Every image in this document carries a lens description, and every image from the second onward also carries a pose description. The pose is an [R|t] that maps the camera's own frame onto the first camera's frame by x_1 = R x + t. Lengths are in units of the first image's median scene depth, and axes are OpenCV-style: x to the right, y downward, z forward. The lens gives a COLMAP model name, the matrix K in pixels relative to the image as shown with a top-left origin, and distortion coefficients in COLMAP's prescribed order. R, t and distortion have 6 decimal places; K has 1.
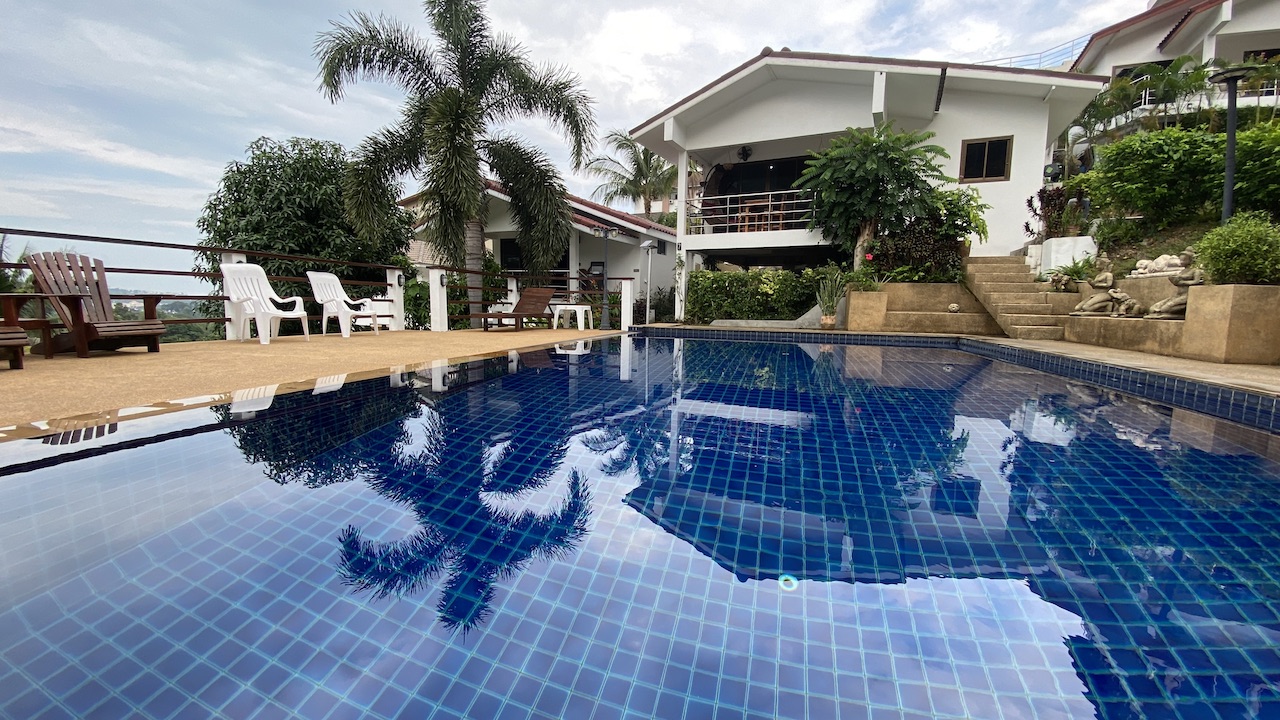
lens RADIAL K [[517.3, 0, 640.0], [0, 517.3, 360.0], [0, 0, 1]] dist [0.036464, -0.028103]
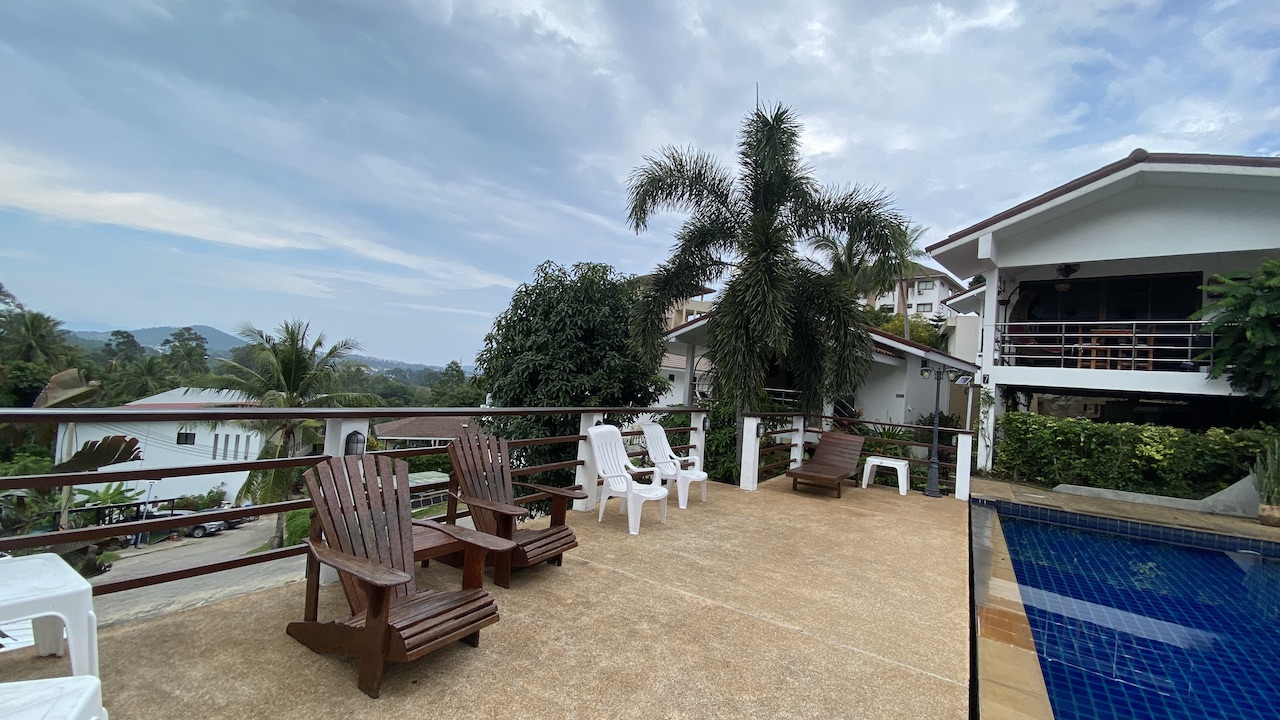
lens RADIAL K [[518.5, 0, 641.9], [0, 518.5, 361.2], [0, 0, 1]] dist [0.000566, -0.007986]
pose [[0.958184, 0.044902, -0.282607, -0.247948], [-0.089344, 0.985184, -0.146392, -0.093024], [0.271847, 0.165520, 0.947999, 0.090496]]
